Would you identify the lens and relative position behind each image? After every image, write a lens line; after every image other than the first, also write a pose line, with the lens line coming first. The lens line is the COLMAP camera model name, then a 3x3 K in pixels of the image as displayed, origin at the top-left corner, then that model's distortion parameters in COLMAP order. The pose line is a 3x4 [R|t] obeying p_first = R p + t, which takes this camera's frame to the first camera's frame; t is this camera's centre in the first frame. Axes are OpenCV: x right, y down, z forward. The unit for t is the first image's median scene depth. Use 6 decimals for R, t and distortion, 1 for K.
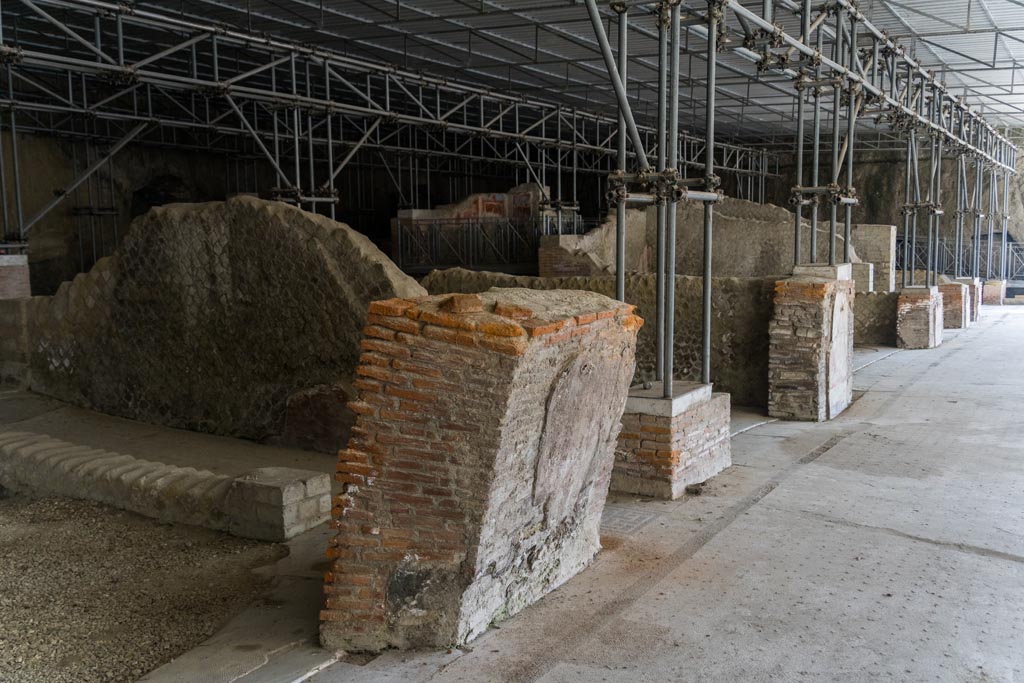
lens RADIAL K [[966.9, 0, 512.0], [0, 966.9, 341.5], [0, 0, 1]] dist [0.049997, 0.002851]
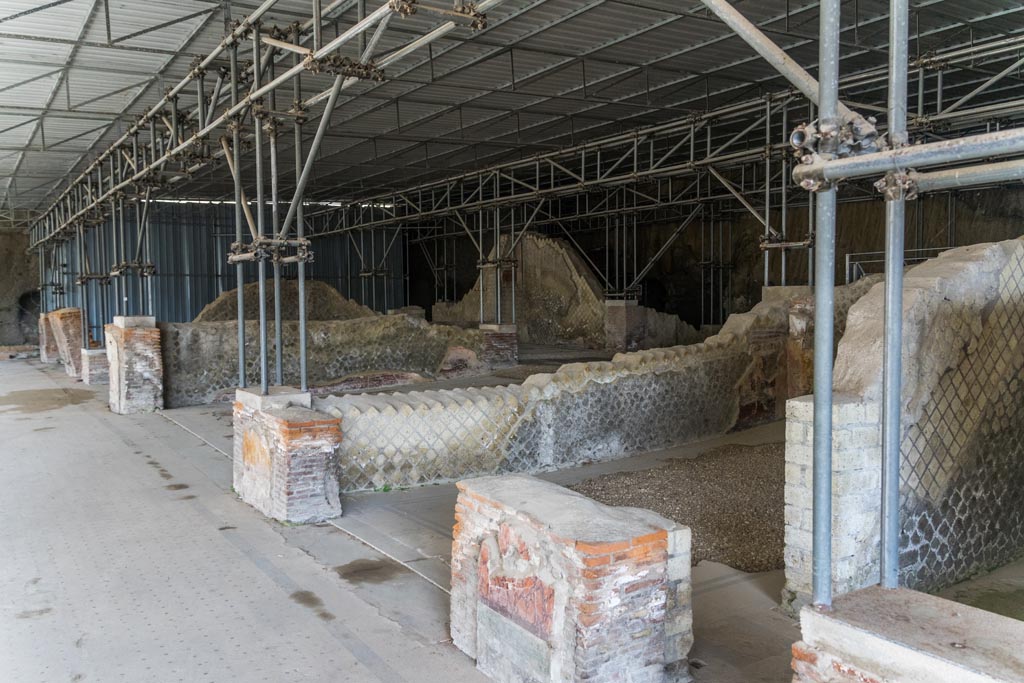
lens RADIAL K [[839.0, 0, 511.1], [0, 839.0, 340.2], [0, 0, 1]] dist [0.063752, -0.079654]
pose [[-0.438366, 0.063315, -0.896564, 0.771068], [-0.085023, 0.990121, 0.111493, -0.147085], [0.894766, 0.125103, -0.428653, 1.300686]]
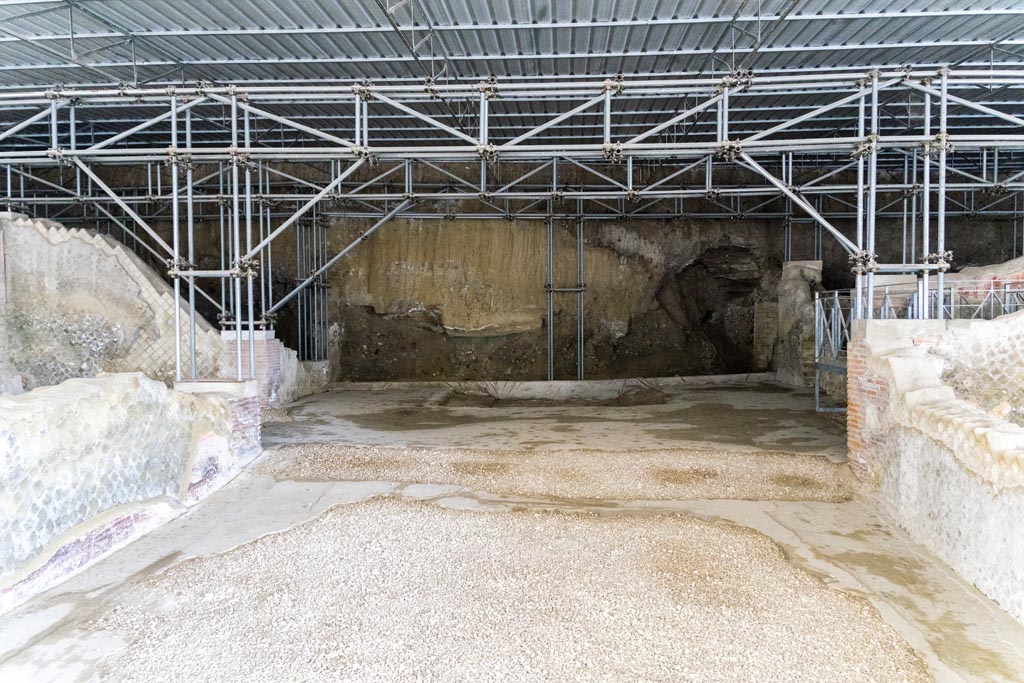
lens RADIAL K [[822.4, 0, 518.5], [0, 822.4, 335.6], [0, 0, 1]] dist [0.063253, -0.079189]
pose [[0.451035, 0.037404, -0.891722, 0.421020], [-0.101275, 0.994813, -0.009497, -0.093432], [0.886742, 0.094592, 0.452483, 0.750424]]
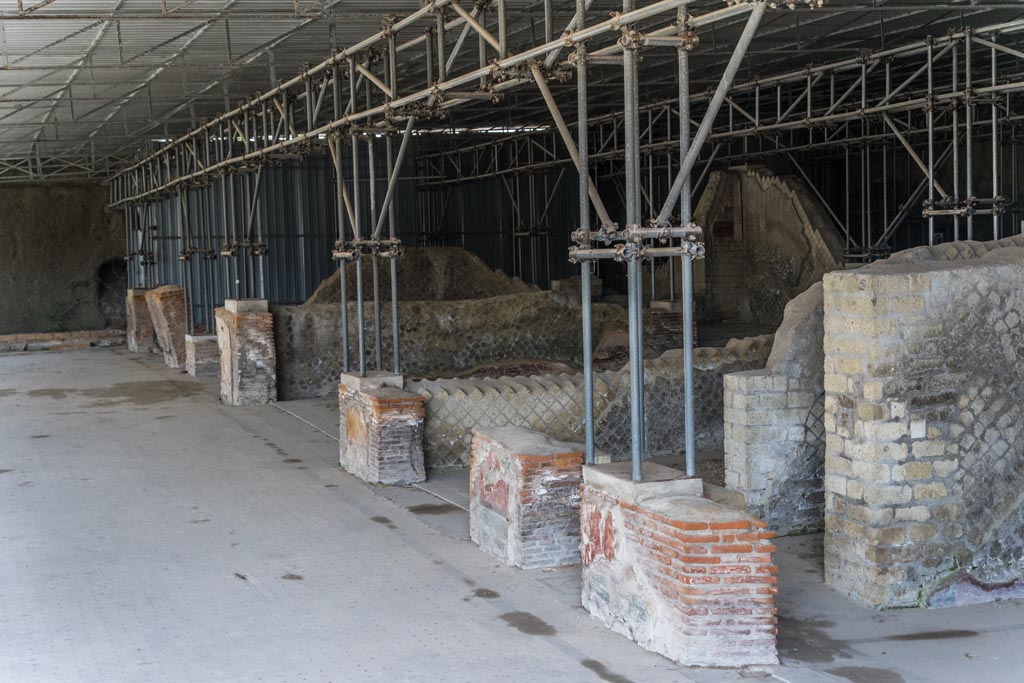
lens RADIAL K [[1488.2, 0, 512.0], [0, 1488.2, 341.5], [0, 0, 1]] dist [0.102081, -0.052578]
pose [[-0.628985, 0.082109, -0.773070, 1.068313], [-0.049778, 0.988113, 0.145449, -0.214312], [0.775822, 0.129967, -0.617421, 1.620508]]
